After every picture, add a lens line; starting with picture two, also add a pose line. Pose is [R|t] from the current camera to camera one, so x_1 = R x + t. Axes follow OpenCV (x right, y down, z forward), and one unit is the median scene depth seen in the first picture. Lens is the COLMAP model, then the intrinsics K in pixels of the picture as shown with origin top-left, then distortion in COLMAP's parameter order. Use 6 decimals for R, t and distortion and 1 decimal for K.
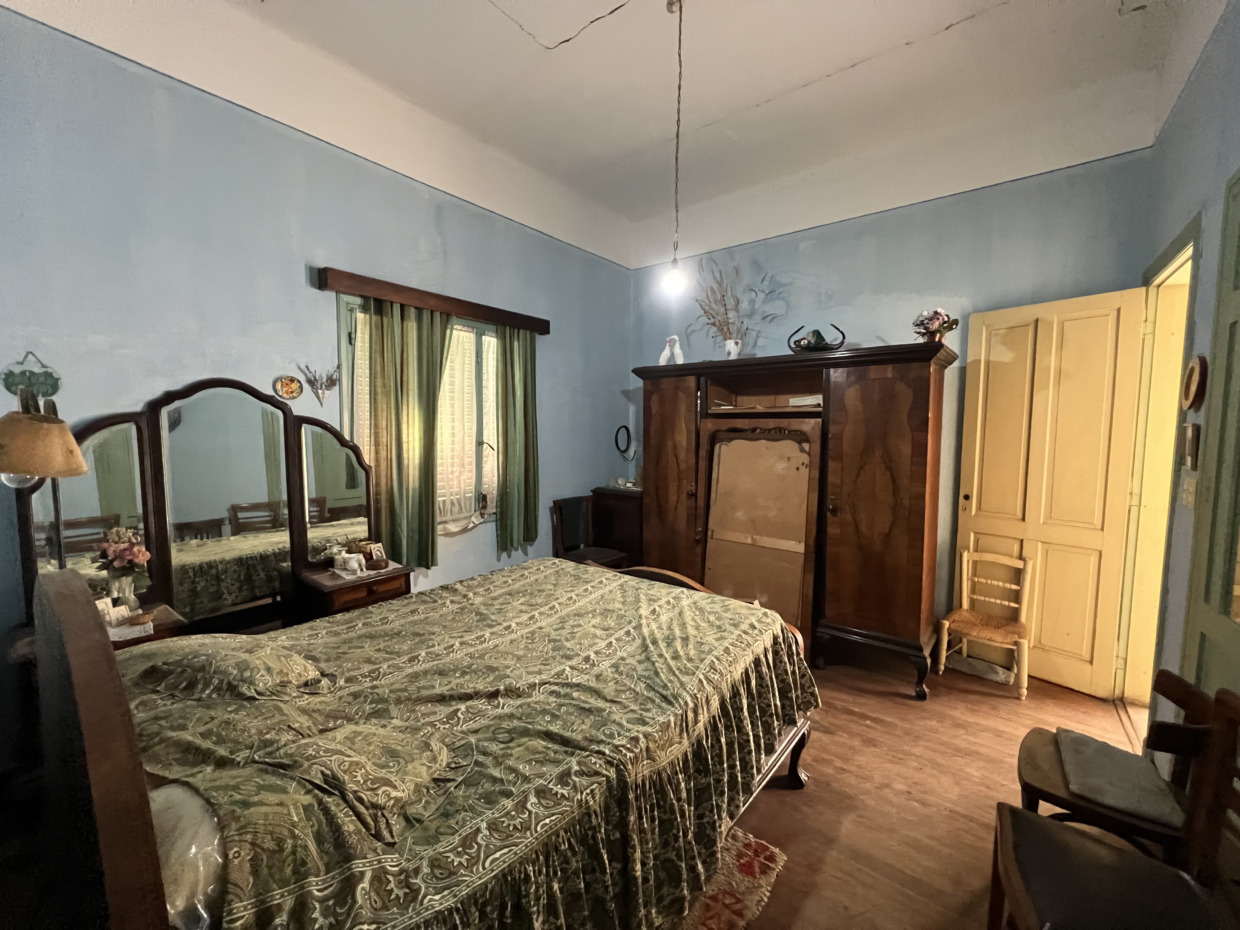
lens RADIAL K [[499.6, 0, 620.0], [0, 499.6, 461.5], [0, 0, 1]] dist [-0.001949, 0.001536]
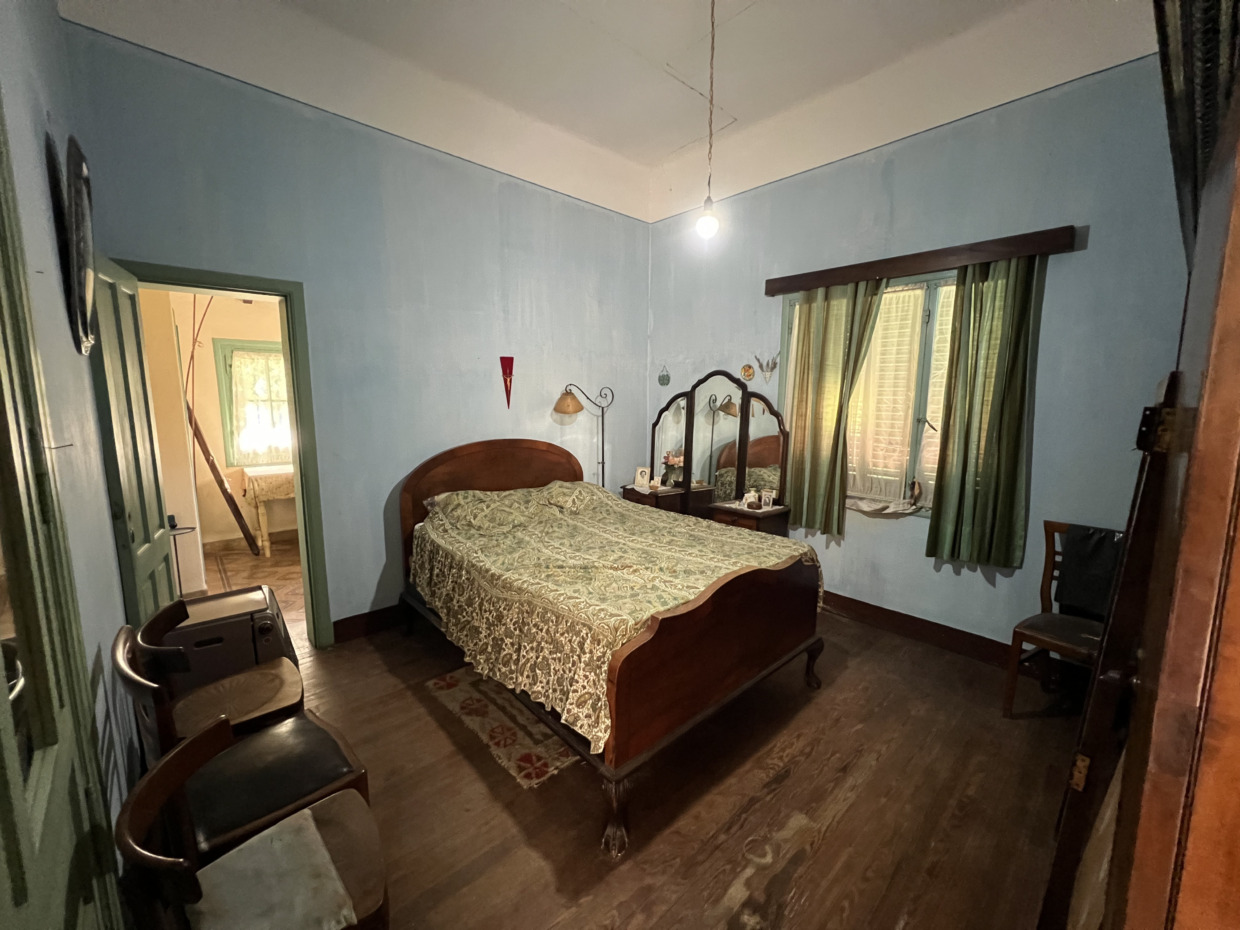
lens RADIAL K [[499.6, 0, 618.2], [0, 499.6, 462.5], [0, 0, 1]] dist [-0.001949, 0.001536]
pose [[-0.170427, 0.121394, -0.977864, 1.022032], [-0.079262, 0.987478, 0.136402, -0.066910], [0.982177, 0.100754, -0.158671, 1.034033]]
